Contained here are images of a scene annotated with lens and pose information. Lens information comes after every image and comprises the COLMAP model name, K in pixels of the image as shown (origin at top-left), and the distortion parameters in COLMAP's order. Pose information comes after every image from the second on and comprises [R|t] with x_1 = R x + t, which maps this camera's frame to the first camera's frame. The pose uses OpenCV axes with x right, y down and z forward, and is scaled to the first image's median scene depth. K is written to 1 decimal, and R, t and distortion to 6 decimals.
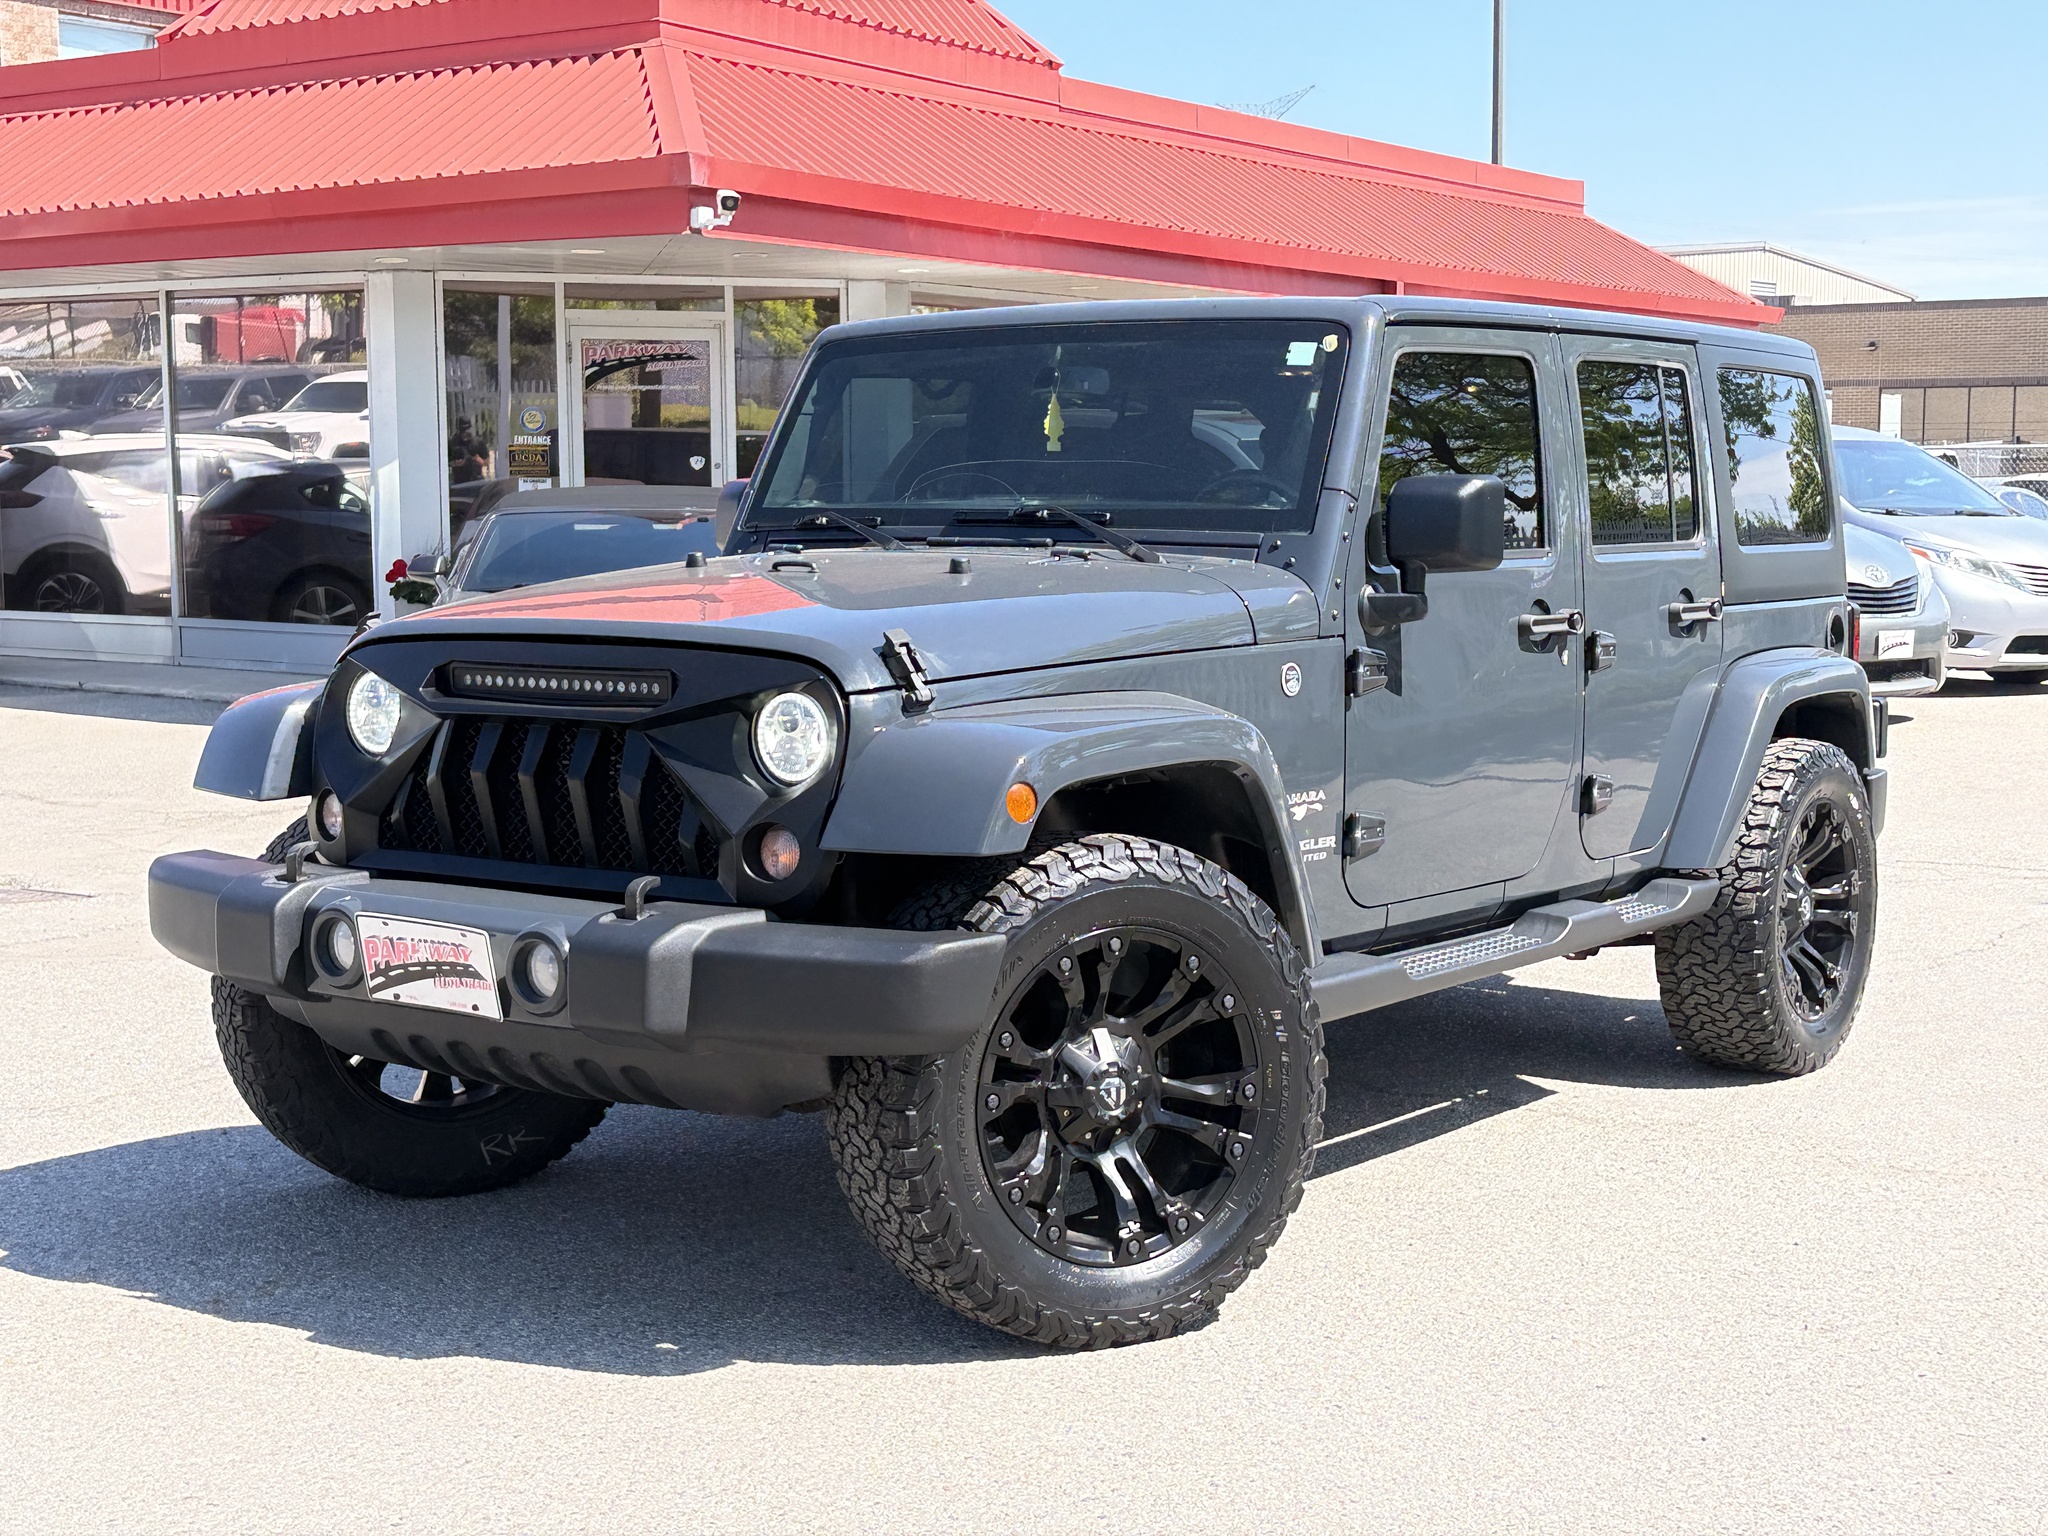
lens RADIAL K [[3029.4, 0, 1043.3], [0, 3029.4, 758.2], [0, 0, 1]] dist [0.256126, -0.914480]
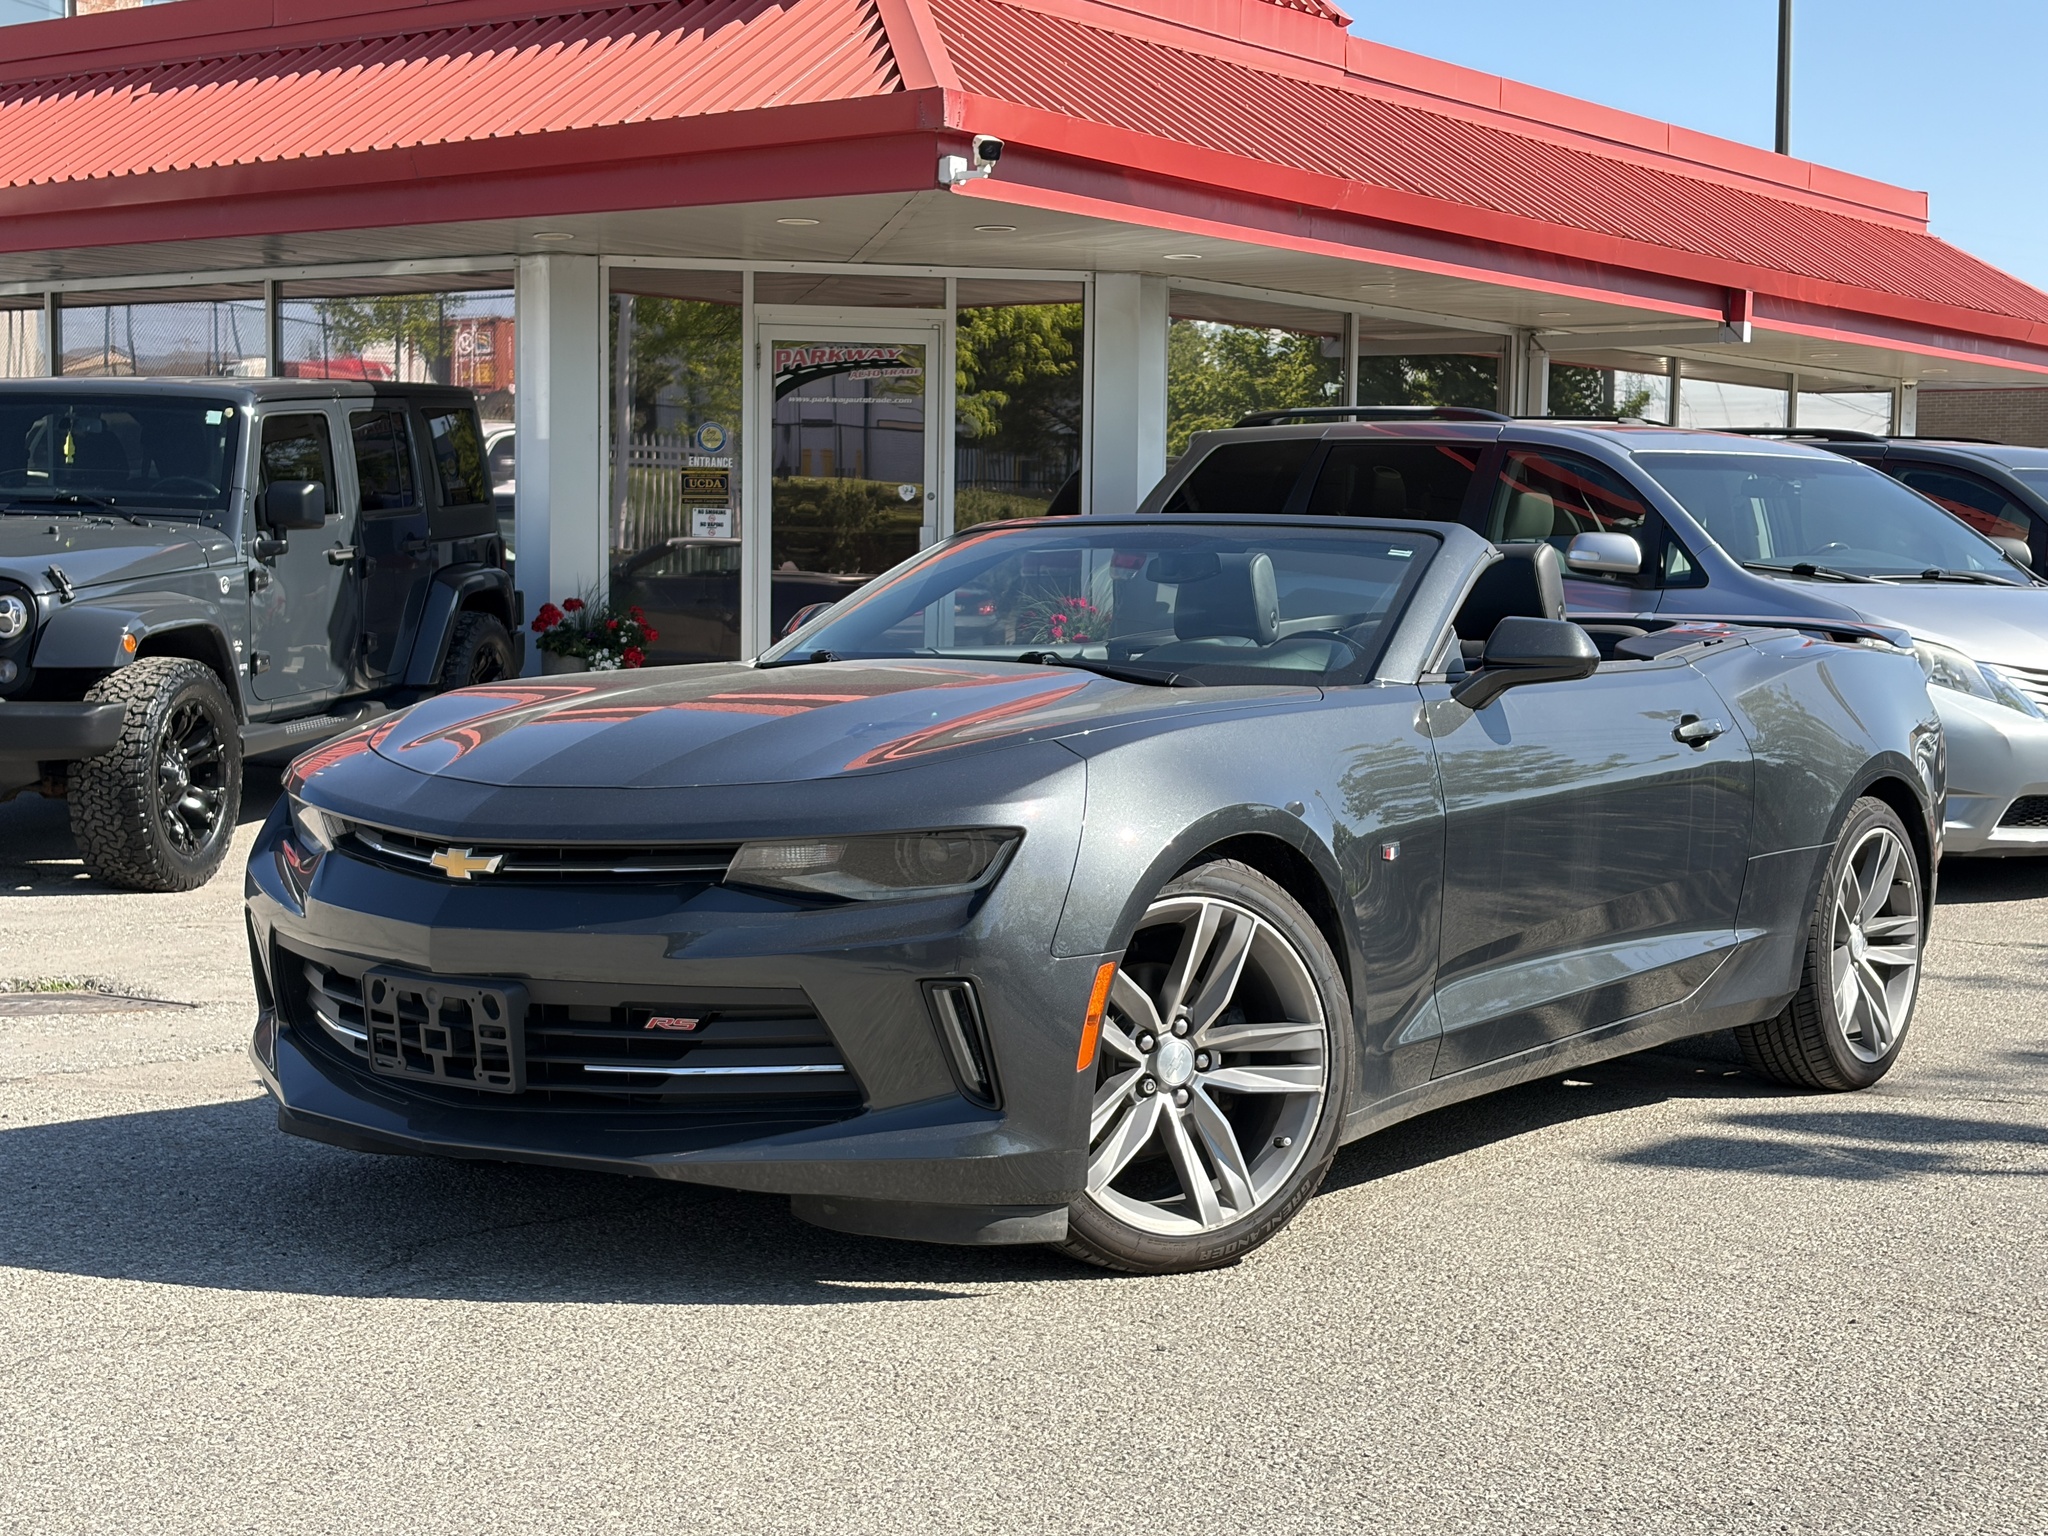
lens RADIAL K [[3364.7, 0, 1002.0], [0, 3364.7, 758.0], [0, 0, 1]] dist [0.231012, -0.792029]
pose [[0.998543, 0.016626, -0.051337, -0.040270], [-0.018473, 0.999191, -0.035714, 0.006339], [0.050702, 0.036611, 0.998043, 0.098350]]
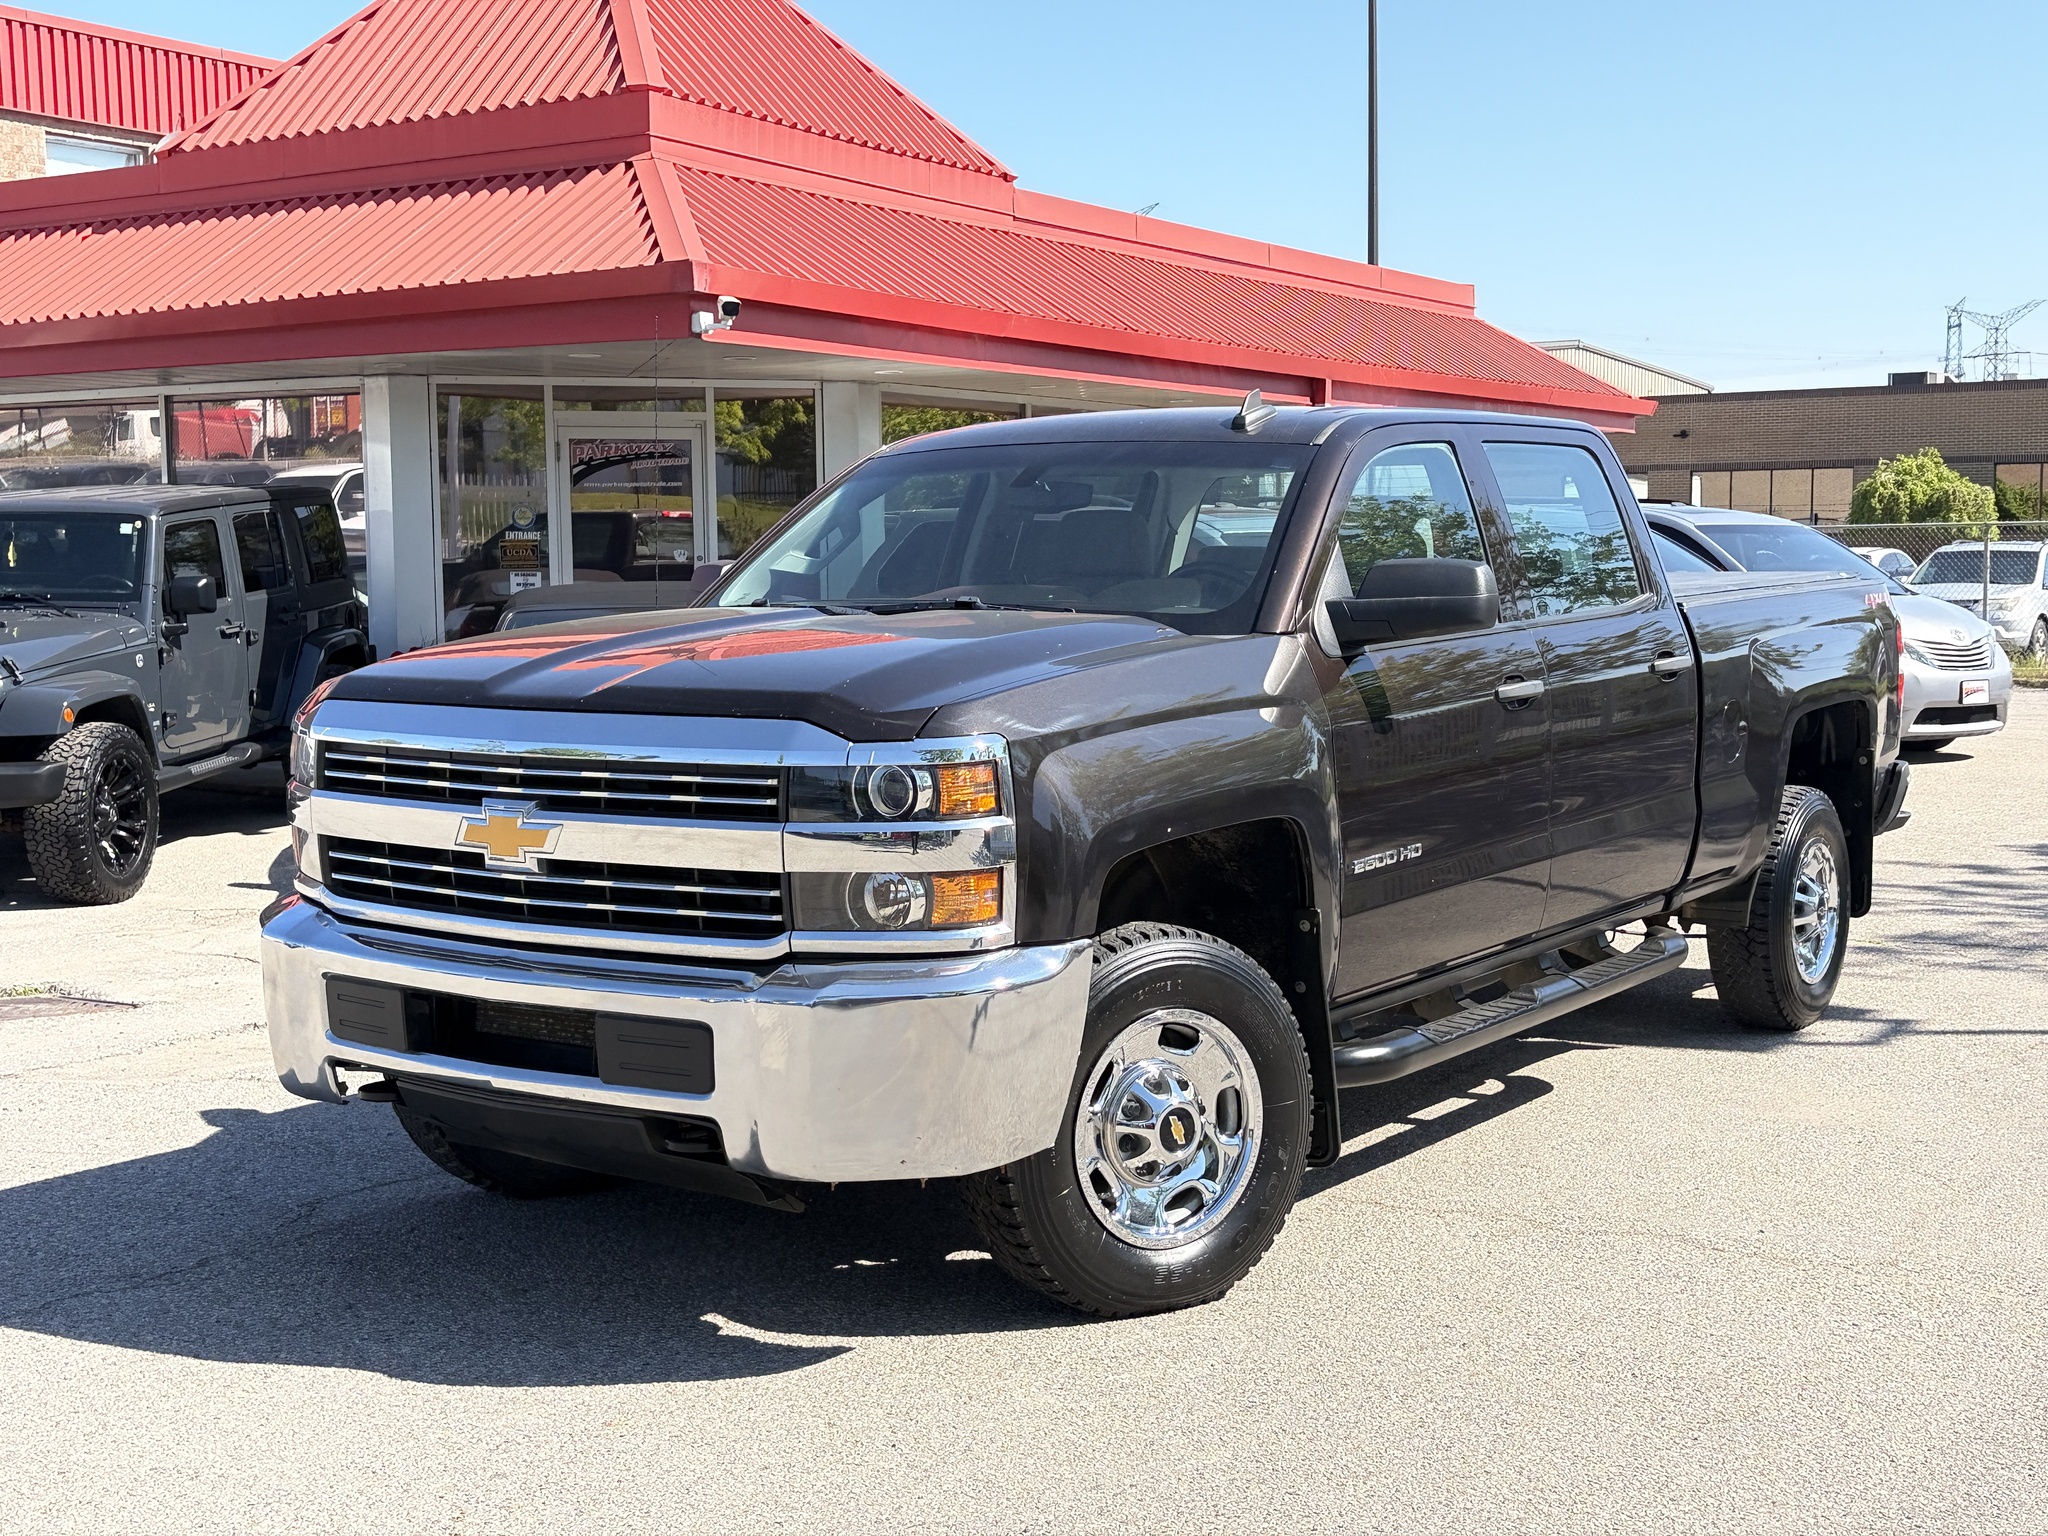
lens RADIAL K [[2754.4, 0, 1022.1], [0, 2754.4, 791.7], [0, 0, 1]] dist [0.157490, -0.478616]
pose [[0.999339, -0.011613, 0.034442, -0.029692], [0.011843, 0.999909, -0.006500, -0.008158], [-0.034363, 0.006904, 0.999386, 0.046120]]
